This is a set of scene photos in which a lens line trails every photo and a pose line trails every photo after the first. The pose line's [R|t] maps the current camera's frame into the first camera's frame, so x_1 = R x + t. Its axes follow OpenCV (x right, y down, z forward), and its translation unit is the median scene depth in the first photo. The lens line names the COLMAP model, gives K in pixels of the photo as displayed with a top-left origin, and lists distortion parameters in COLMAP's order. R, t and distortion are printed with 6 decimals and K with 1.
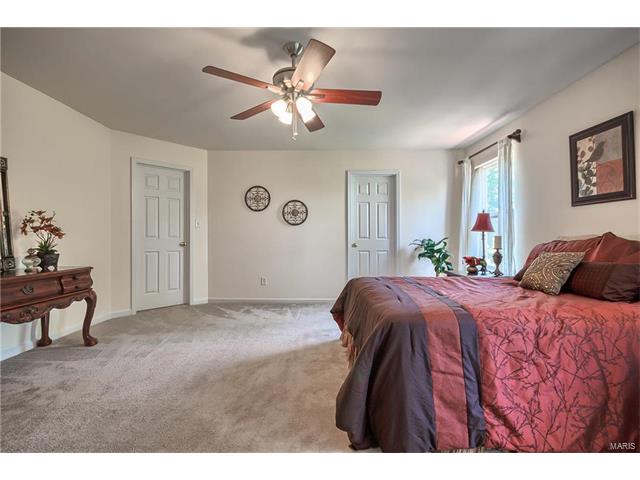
lens RADIAL K [[290.7, 0, 320.7], [0, 290.7, 237.4], [0, 0, 1]] dist [0.001685, -0.000620]
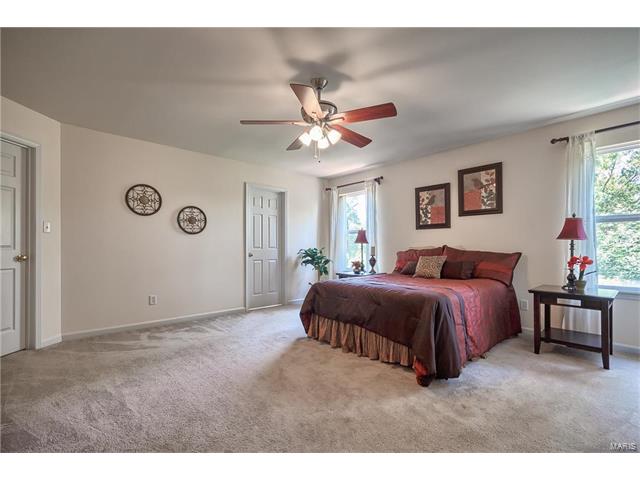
lens RADIAL K [[290.7, 0, 310.5], [0, 290.7, 249.4], [0, 0, 1]] dist [0.001685, -0.000620]
pose [[0.742878, -0.005463, 0.669405, -0.464803], [-0.000648, 0.999960, 0.008880, -0.002497], [-0.669427, -0.007031, 0.742845, 0.090957]]
